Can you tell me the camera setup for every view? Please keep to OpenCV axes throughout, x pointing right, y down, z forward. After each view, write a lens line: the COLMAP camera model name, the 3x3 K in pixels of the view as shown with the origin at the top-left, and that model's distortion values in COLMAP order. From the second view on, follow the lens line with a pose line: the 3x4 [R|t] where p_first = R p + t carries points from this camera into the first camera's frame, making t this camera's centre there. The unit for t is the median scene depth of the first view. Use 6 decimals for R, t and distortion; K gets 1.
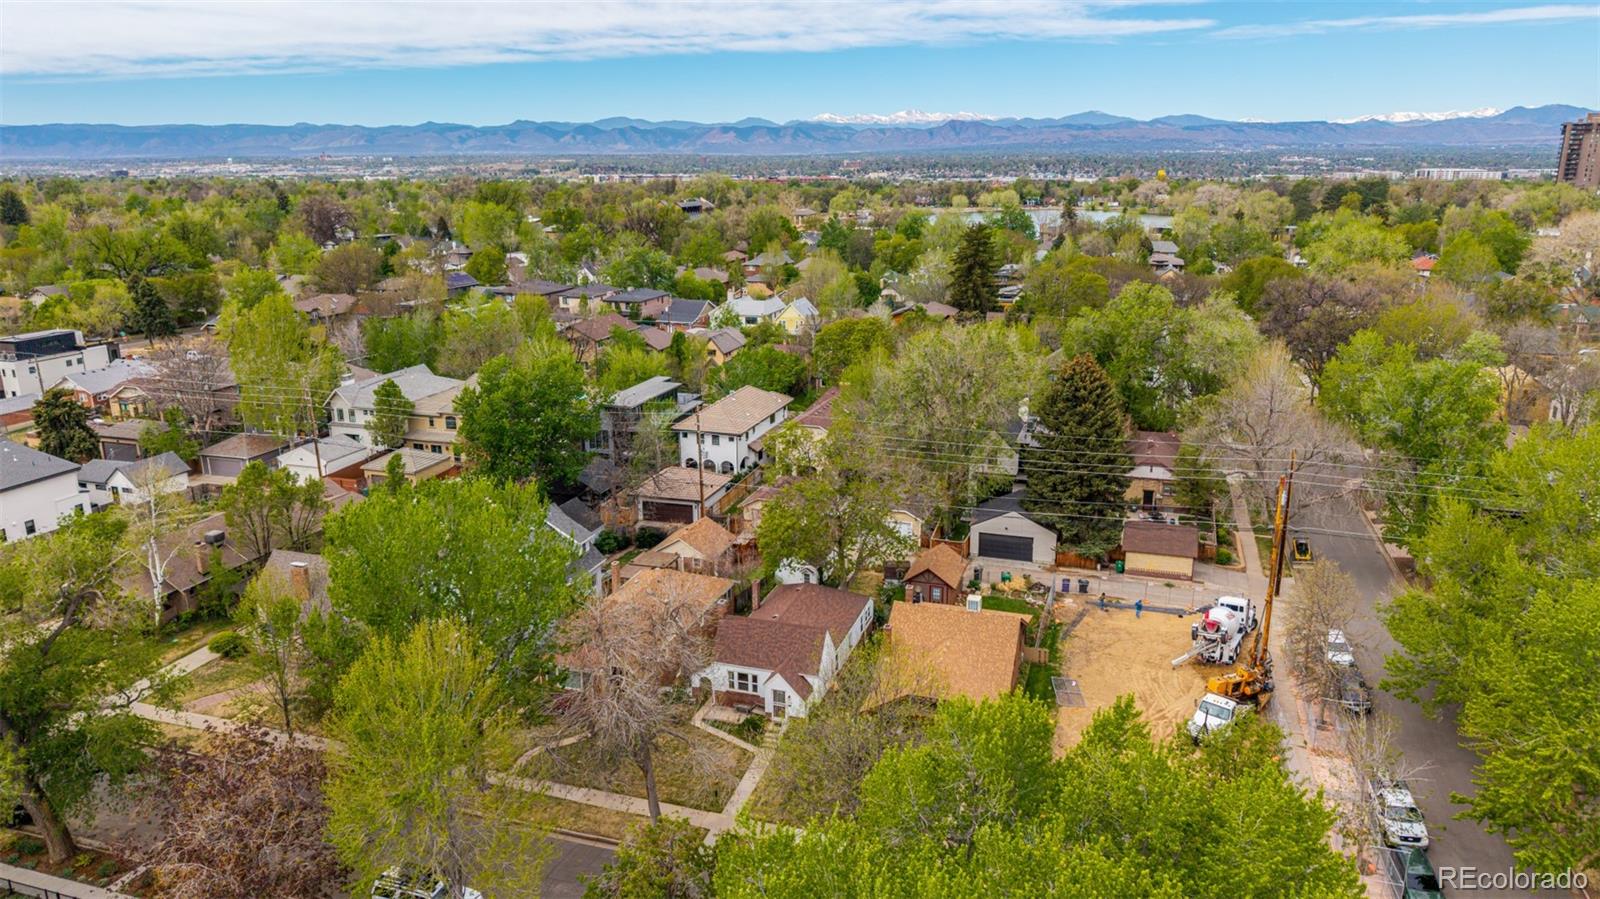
lens RADIAL K [[1076.2, 0, 800.0], [0, 1076.2, 449.5], [0, 0, 1]] dist [0.033706, -0.038107]
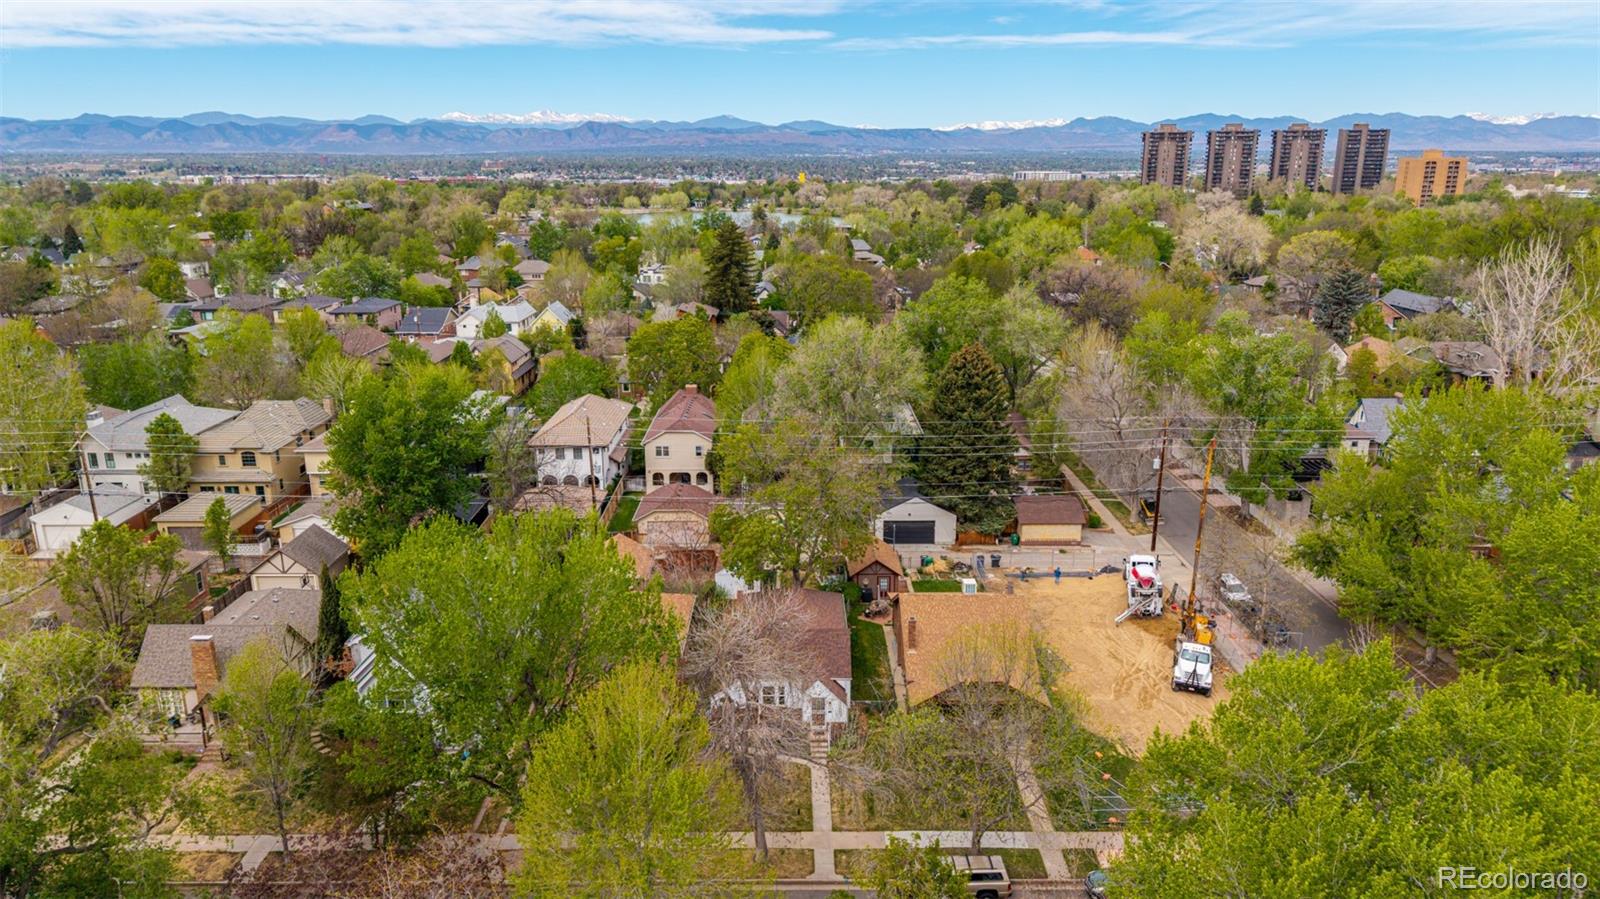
lens RADIAL K [[1067.2, 0, 800.0], [0, 1067.2, 449.5], [0, 0, 1]] dist [0.053372, -0.065619]
pose [[0.949114, -0.079286, 0.304788, -0.196320], [0.079294, 0.996774, 0.012375, -0.009155], [-0.304786, 0.012423, 0.952340, 0.048227]]
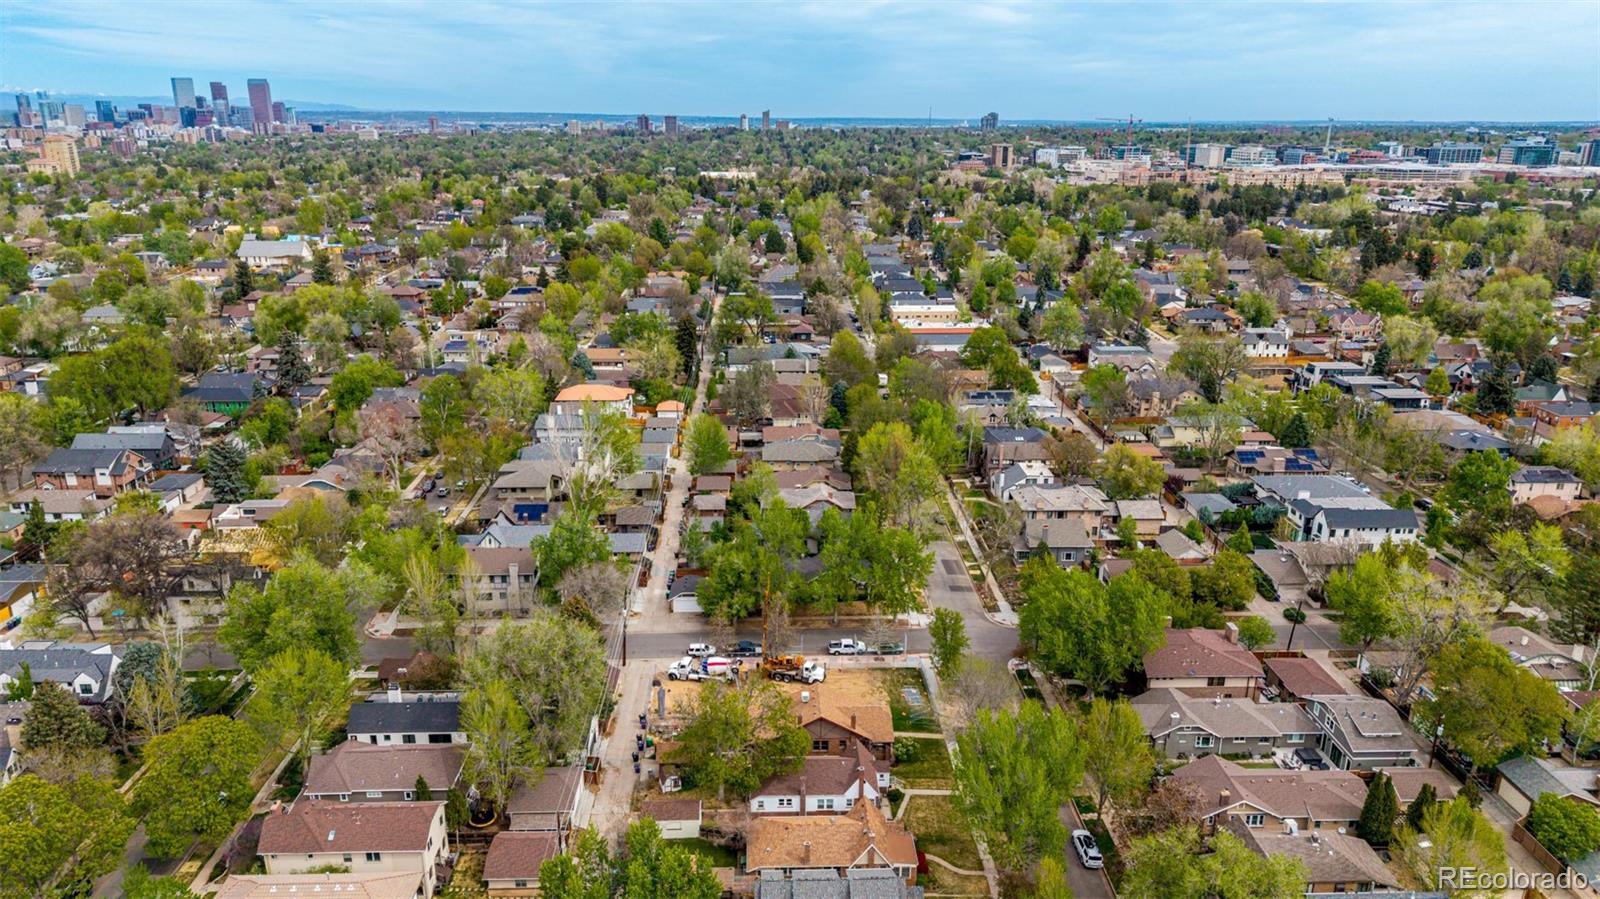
lens RADIAL K [[1056.1, 0, 803.9], [0, 1056.1, 466.5], [0, 0, 1]] dist [0.055891, -0.053534]
pose [[-0.348579, -0.291558, 0.890779, -0.914920], [0.237794, 0.891782, 0.384940, -0.620779], [-0.906613, 0.346003, -0.241526, 0.878236]]
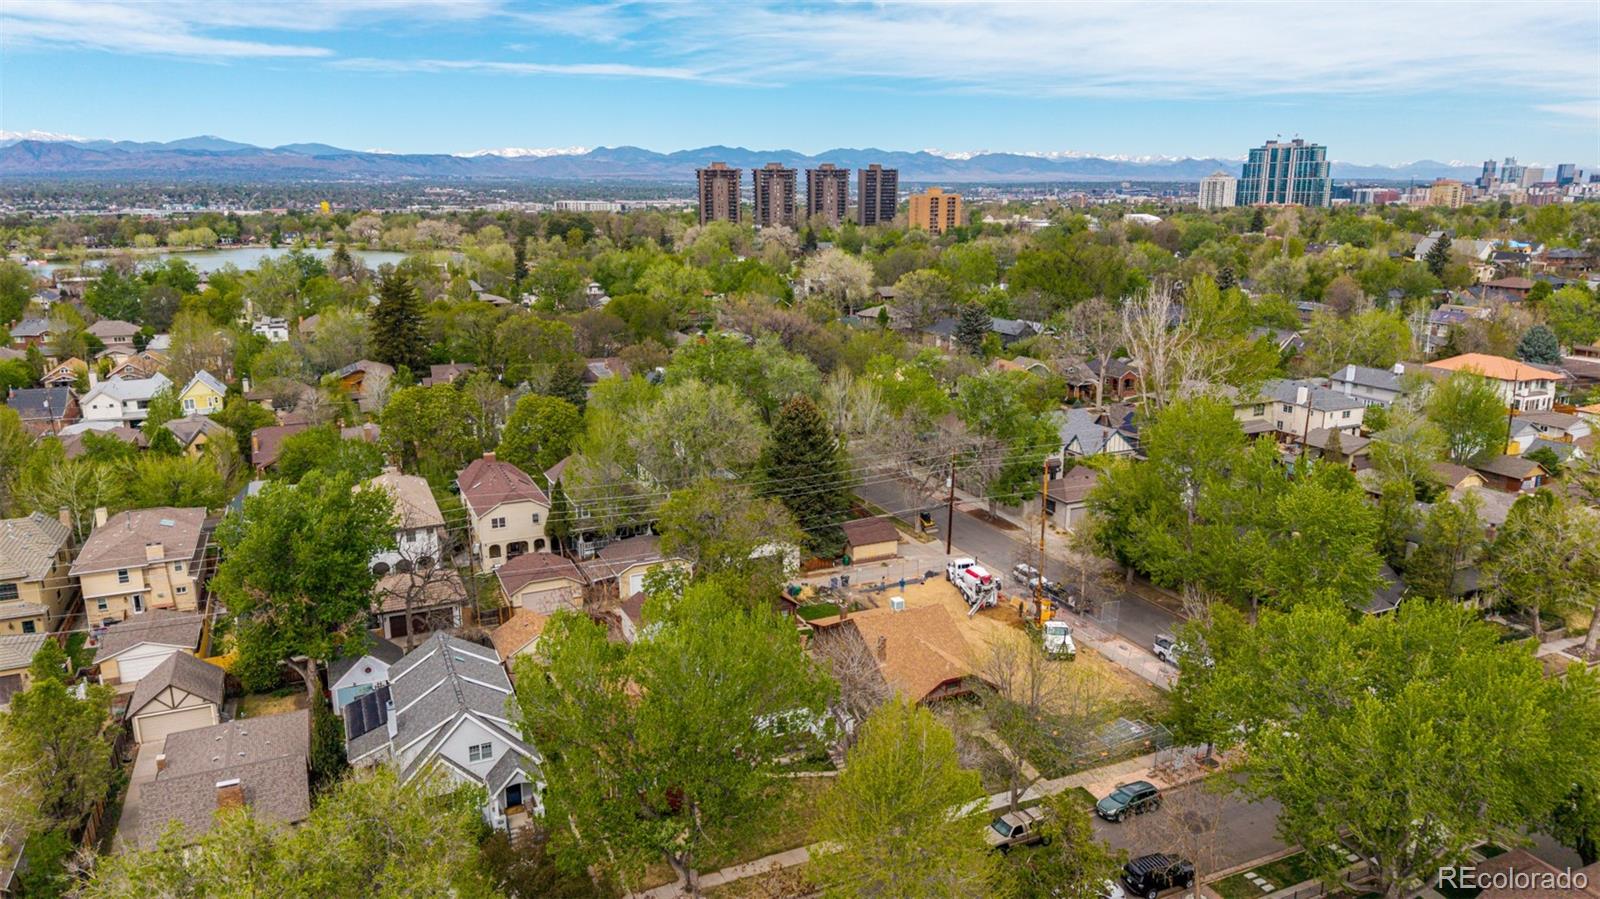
lens RADIAL K [[1059.3, 0, 798.5], [0, 1059.3, 468.8], [0, 0, 1]] dist [0.038522, -0.036644]
pose [[0.737629, -0.168882, 0.653745, -0.461814], [0.172508, 0.983218, 0.059351, -0.068281], [-0.652797, 0.068997, 0.754384, 0.097805]]
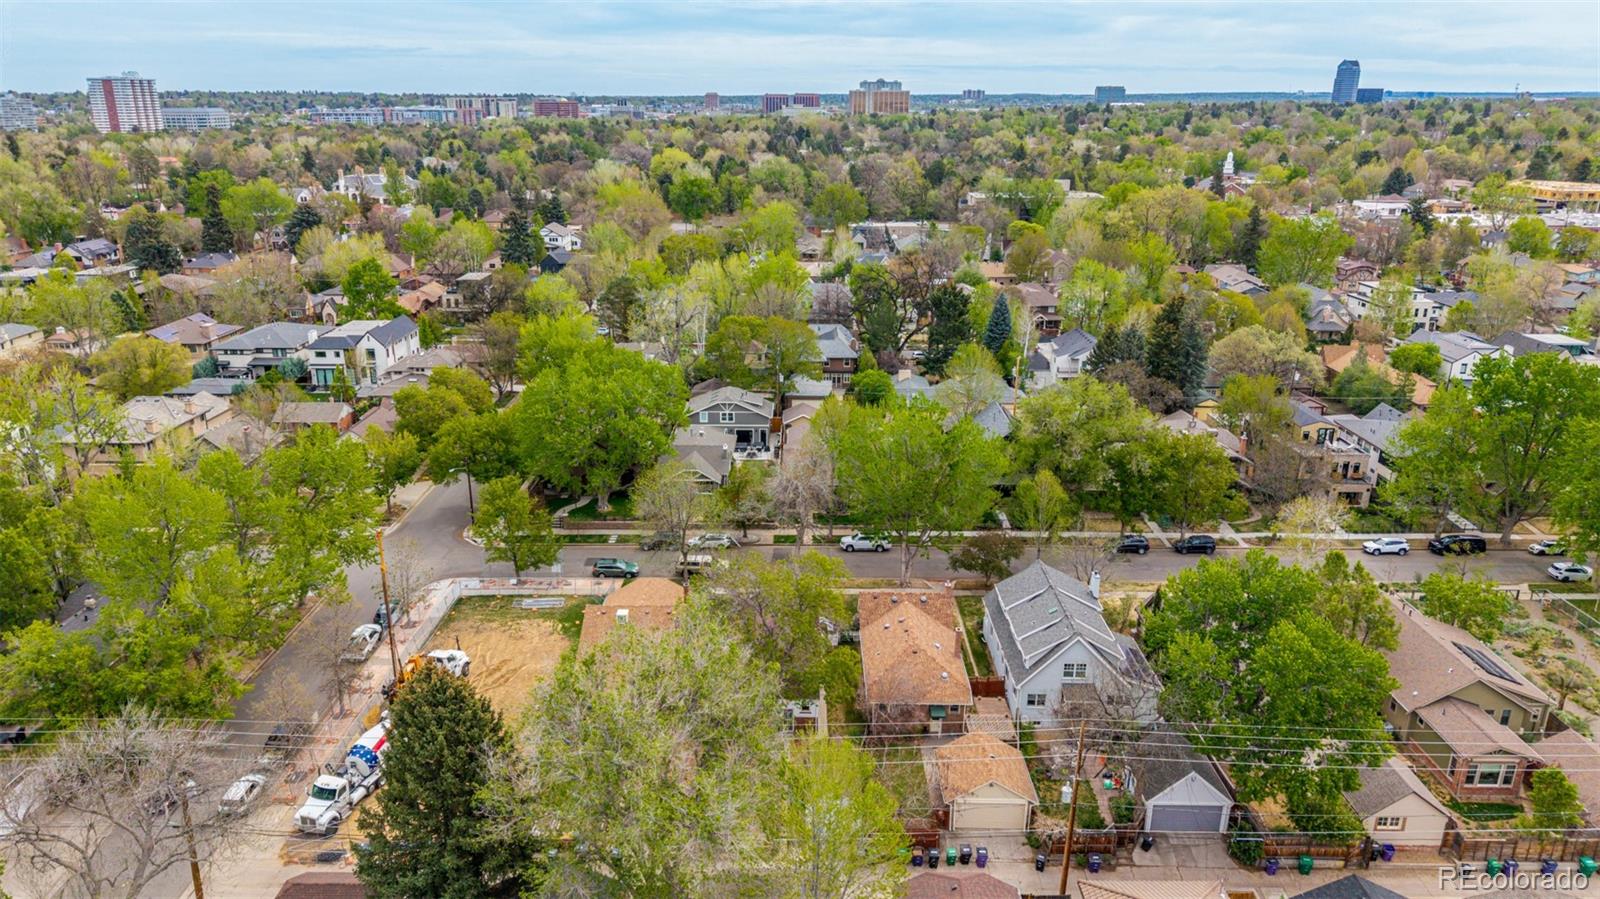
lens RADIAL K [[1067.2, 0, 800.0], [0, 1067.2, 449.5], [0, 0, 1]] dist [0.053372, -0.065619]
pose [[-0.952389, 0.099245, -0.288280, 0.201999], [-0.075368, 0.839555, 0.538021, -0.452903], [0.295423, 0.534133, -0.792103, 1.280559]]
